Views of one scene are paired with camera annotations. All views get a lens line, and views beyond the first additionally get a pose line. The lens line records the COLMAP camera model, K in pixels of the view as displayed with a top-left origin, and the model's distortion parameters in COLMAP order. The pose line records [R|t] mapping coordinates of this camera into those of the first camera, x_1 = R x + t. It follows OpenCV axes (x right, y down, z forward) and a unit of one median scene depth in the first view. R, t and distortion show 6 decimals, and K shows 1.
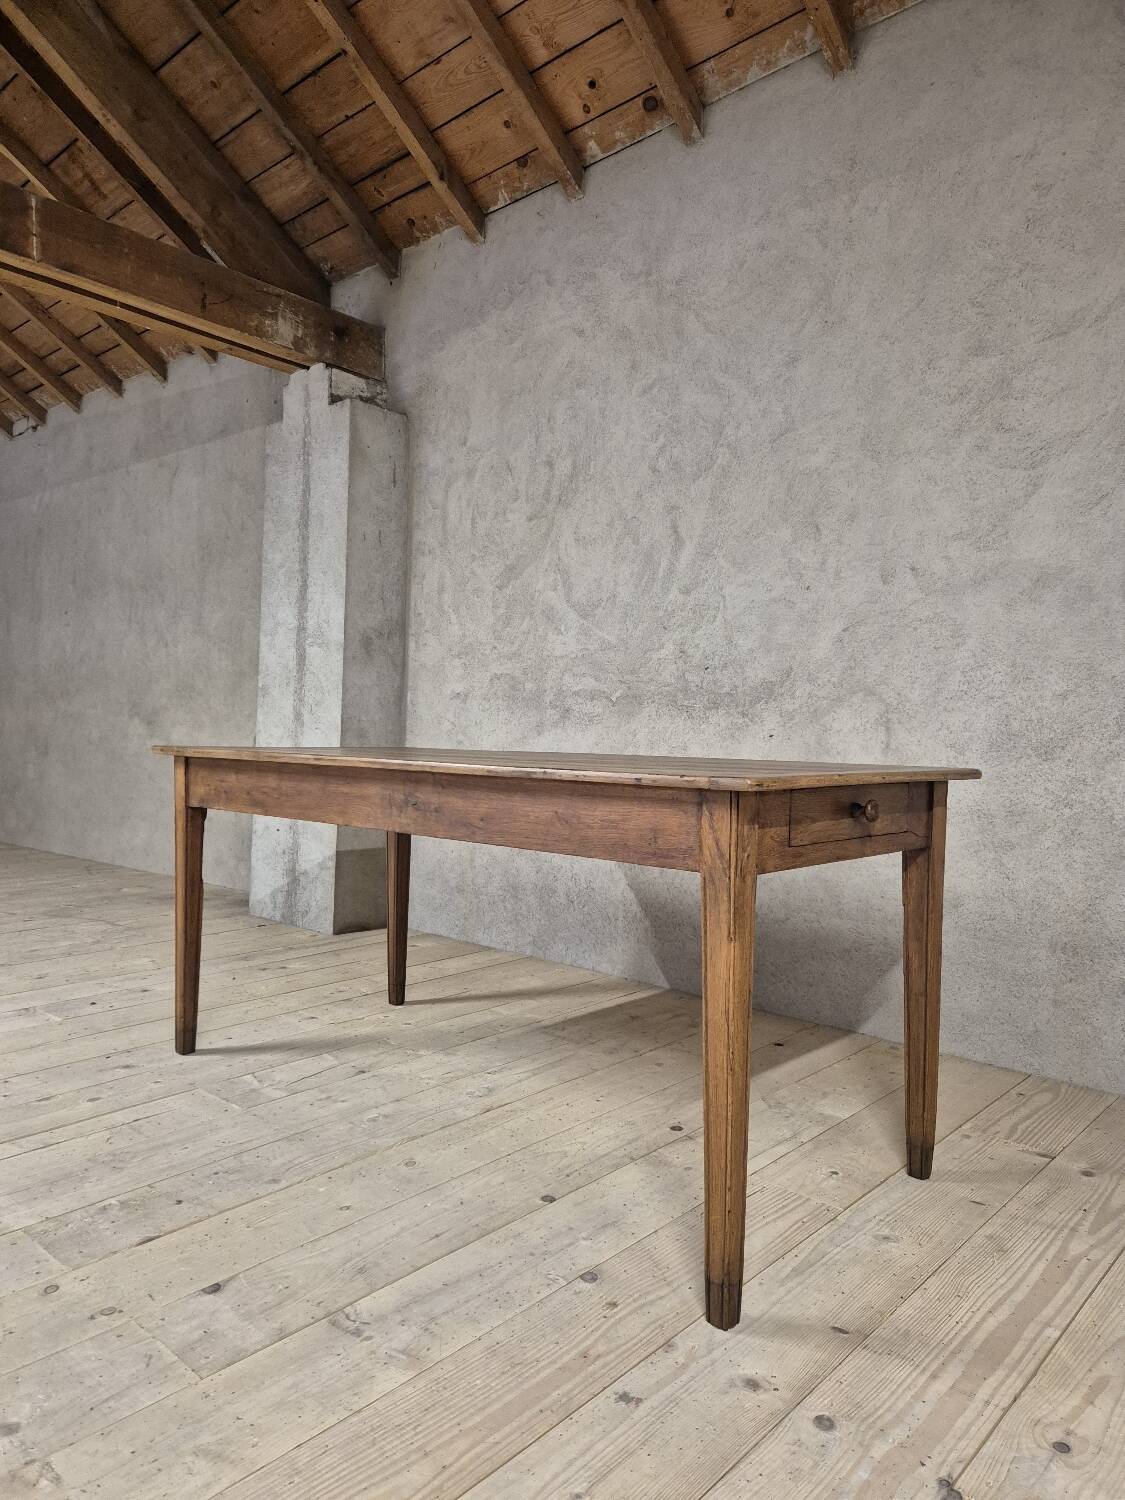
lens RADIAL K [[1001.4, 0, 557.0], [0, 1001.4, 756.5], [0, 0, 1]] dist [0.078788, -0.066947]
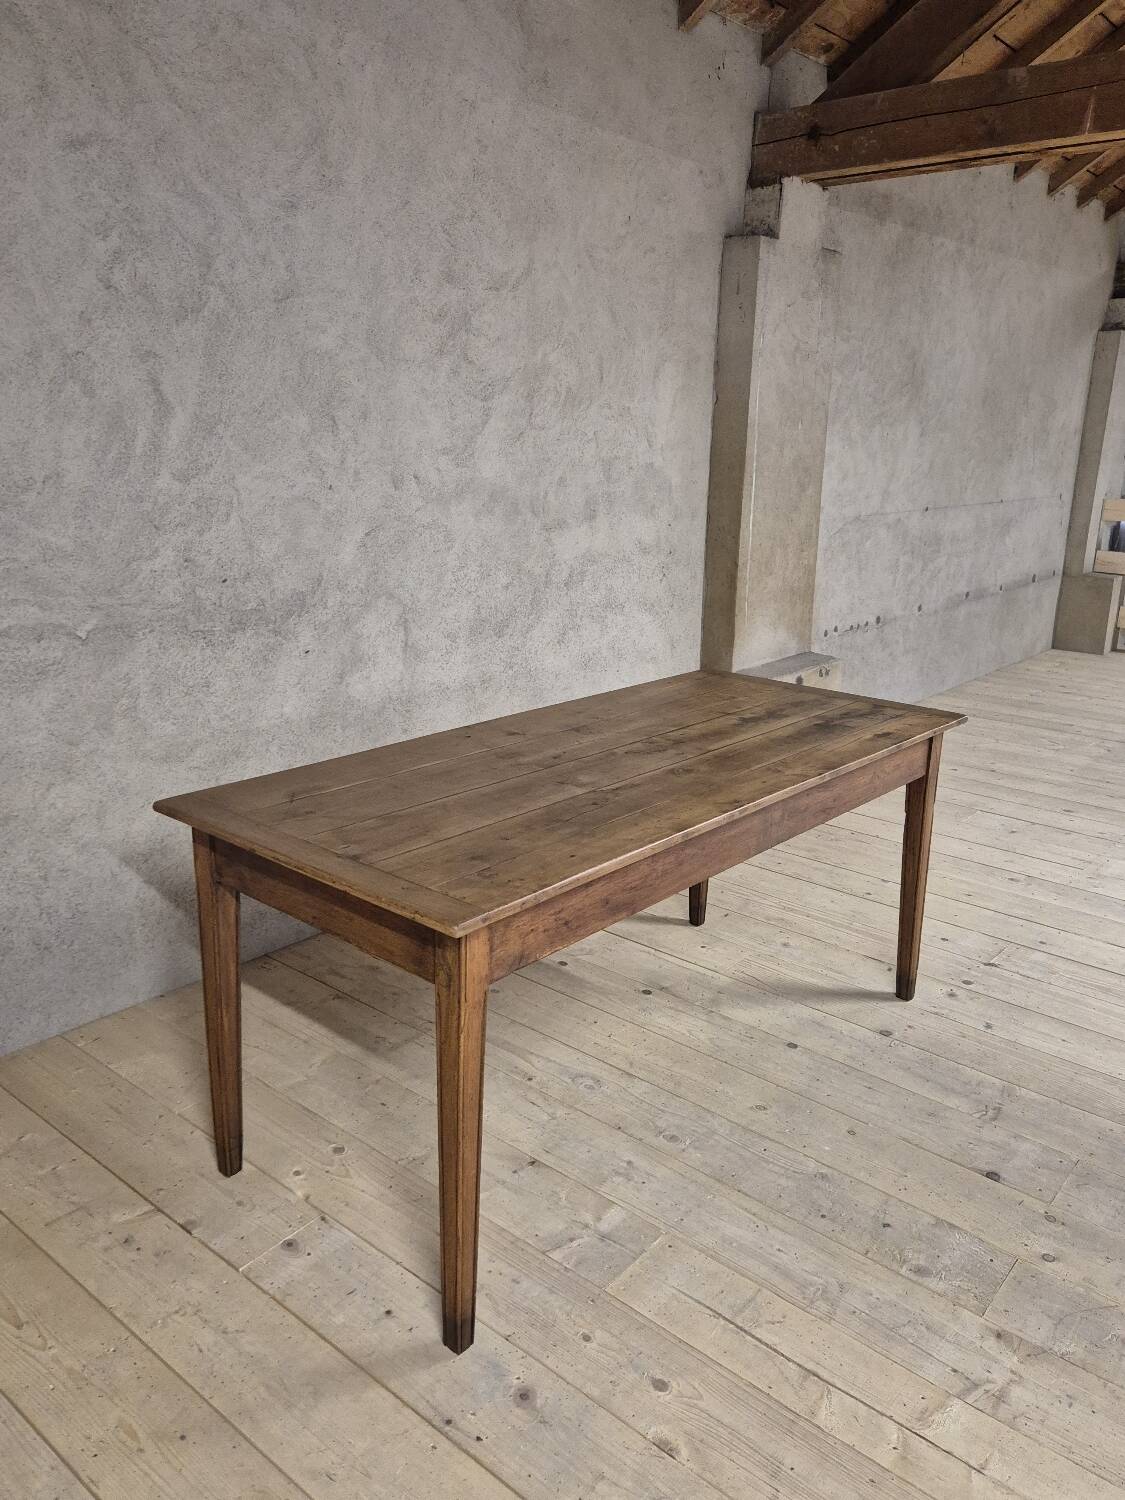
lens RADIAL K [[1153.2, 0, 561.6], [0, 1153.2, 745.1], [0, 0, 1]] dist [0.083009, -0.068555]
pose [[-0.047952, -0.284030, 0.957616, -0.848392], [-0.003470, 0.958760, 0.284195, -0.245072], [-0.998844, 0.010305, -0.046960, 0.846496]]
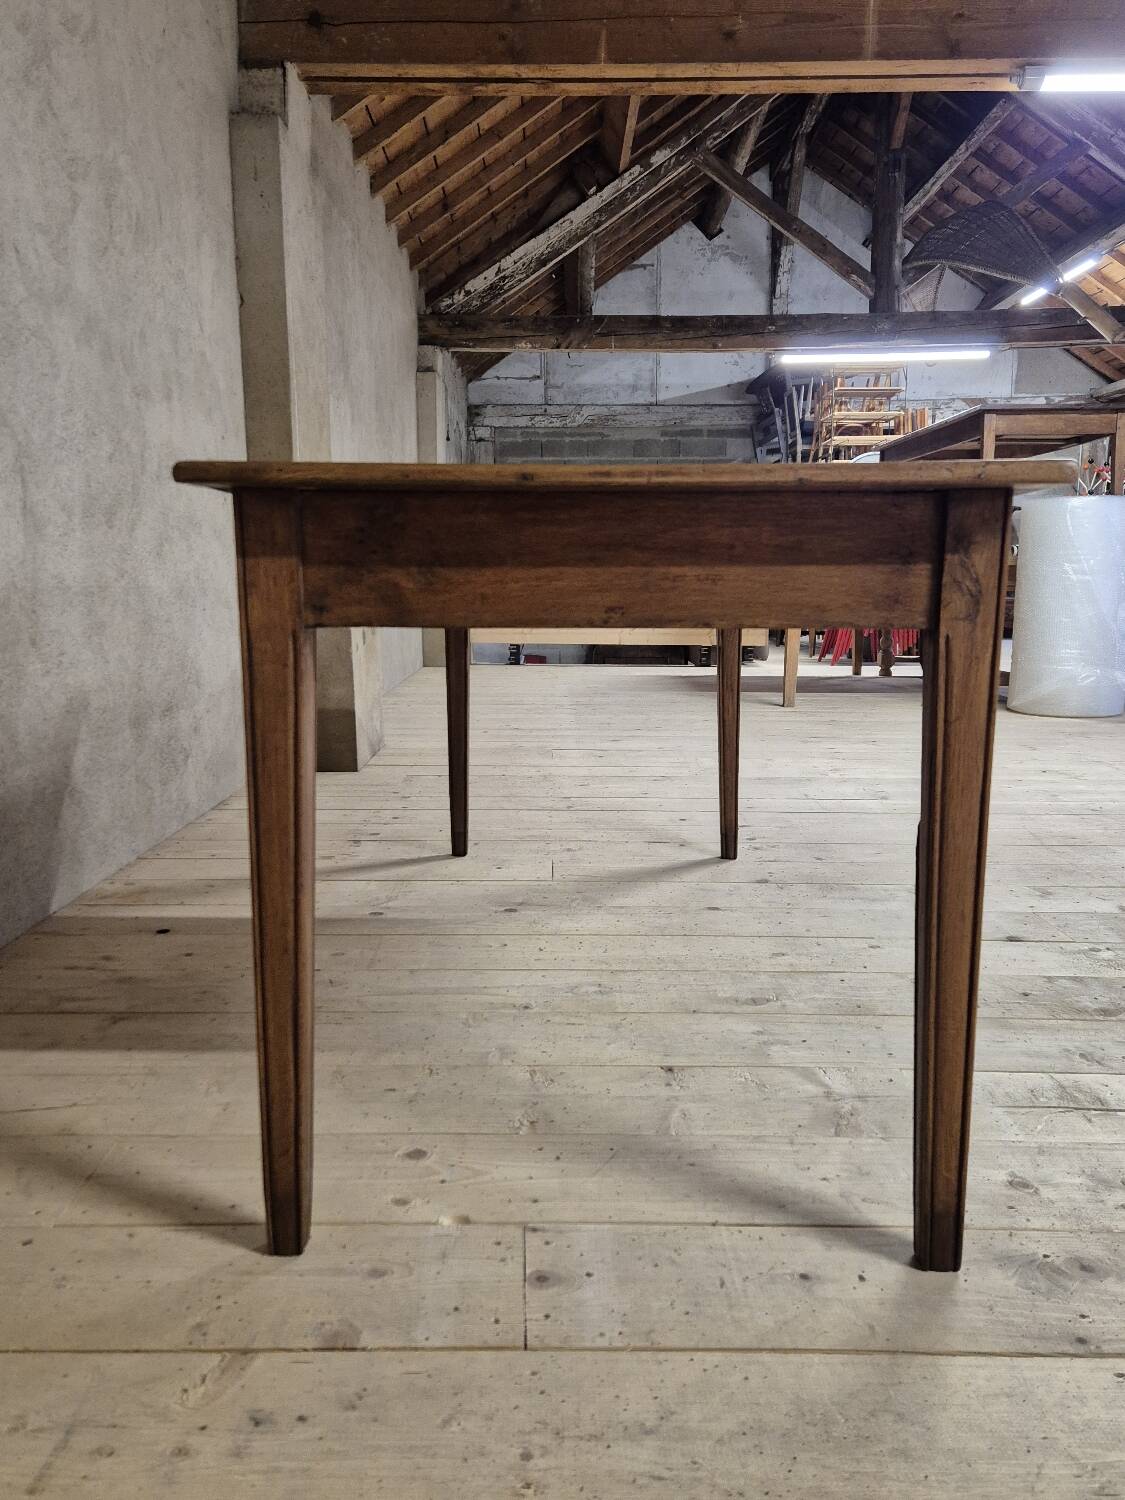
lens RADIAL K [[1140.6, 0, 560.8], [0, 1140.6, 718.2], [0, 0, 1]] dist [0.100404, -0.076910]
pose [[-0.677528, -0.109467, 0.727305, -0.500417], [0.004089, 0.988286, 0.152557, 0.013587], [-0.735485, 0.106335, -0.669144, 1.215644]]
